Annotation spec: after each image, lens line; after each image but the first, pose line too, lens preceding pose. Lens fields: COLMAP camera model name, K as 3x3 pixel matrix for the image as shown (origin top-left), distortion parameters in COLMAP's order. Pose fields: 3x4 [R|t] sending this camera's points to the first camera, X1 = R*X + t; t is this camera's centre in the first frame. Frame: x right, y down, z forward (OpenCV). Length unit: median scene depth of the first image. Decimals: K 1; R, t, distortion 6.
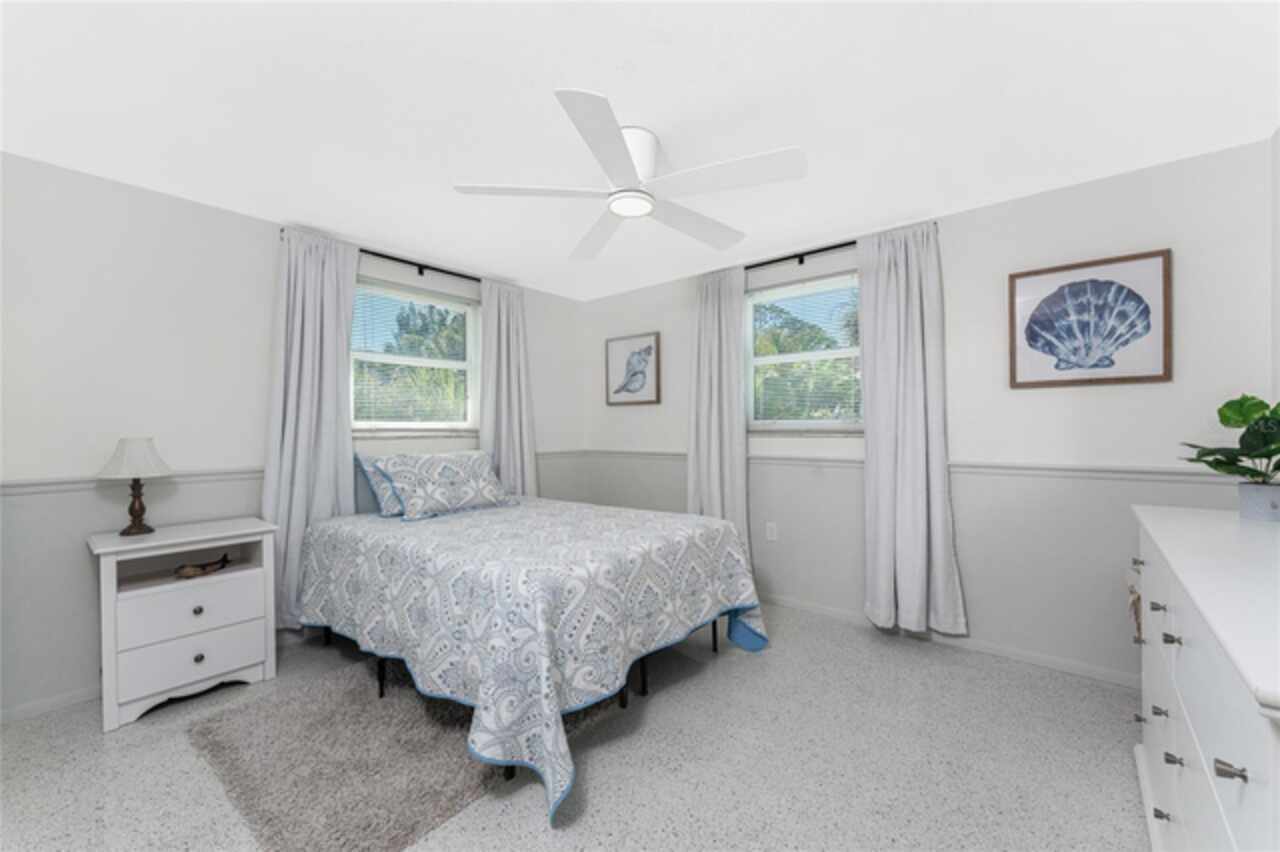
lens RADIAL K [[516.1, 0, 638.9], [0, 516.1, 426.9], [0, 0, 1]] dist [-0.003700, -0.000434]
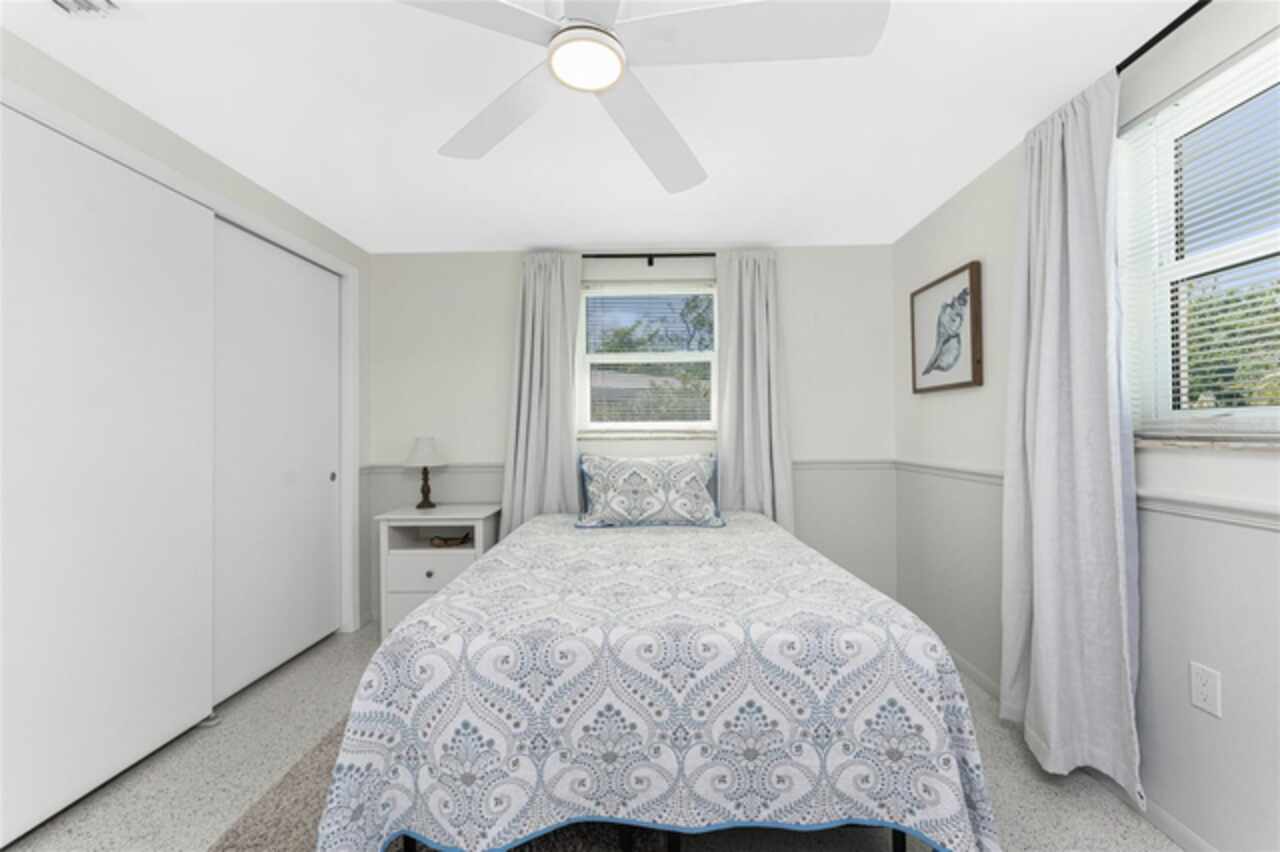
lens RADIAL K [[516.1, 0, 639.2], [0, 516.1, 425.5], [0, 0, 1]] dist [-0.003700, -0.000434]
pose [[0.619079, -0.005038, -0.785312, 0.329069], [0.005689, 0.999982, -0.001931, -0.002696], [0.785308, -0.003272, 0.619097, 0.446814]]
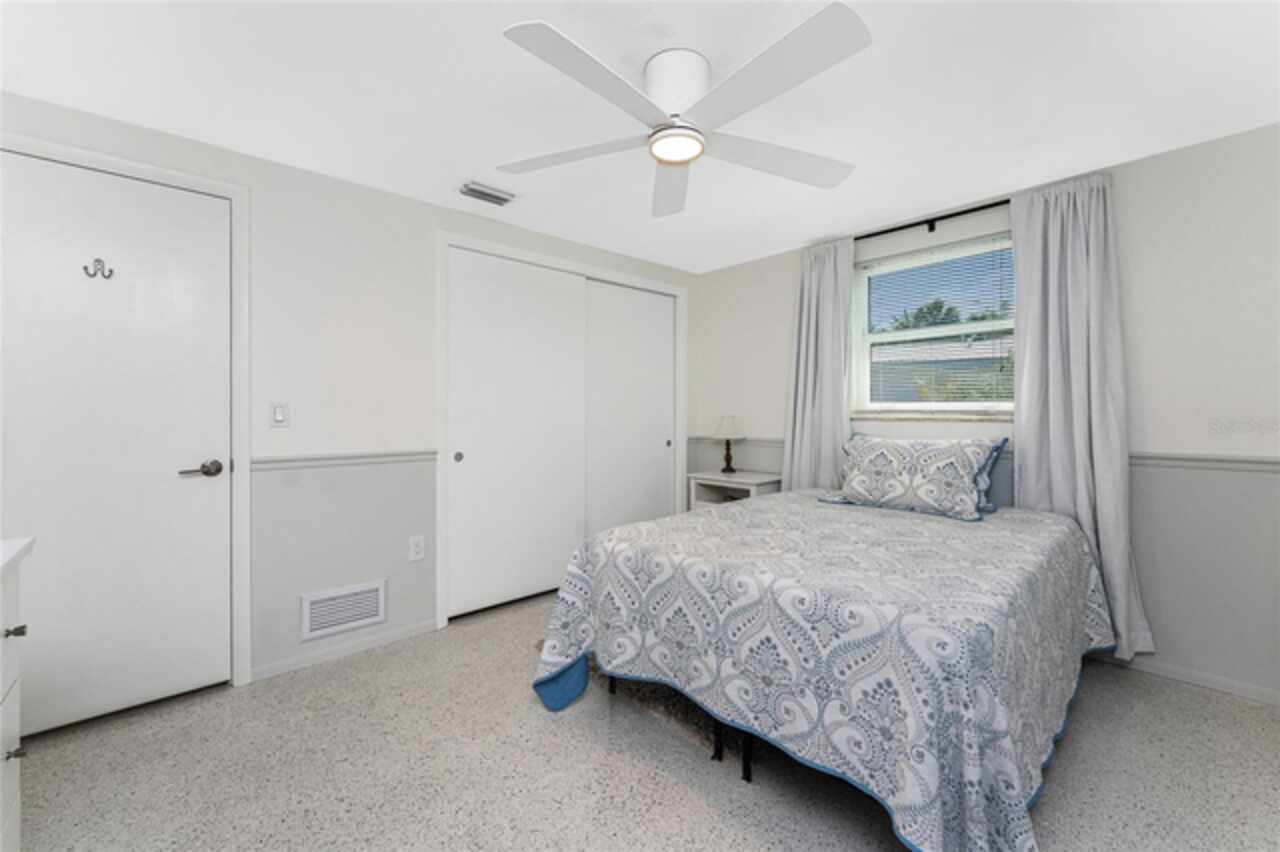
lens RADIAL K [[516.1, 0, 635.5], [0, 516.1, 410.2], [0, 0, 1]] dist [-0.003700, -0.000434]
pose [[-0.139254, 0.004868, -0.990245, 0.549336], [0.006210, 0.999973, 0.004043, -0.003364], [0.990237, -0.005586, -0.139280, 0.696486]]
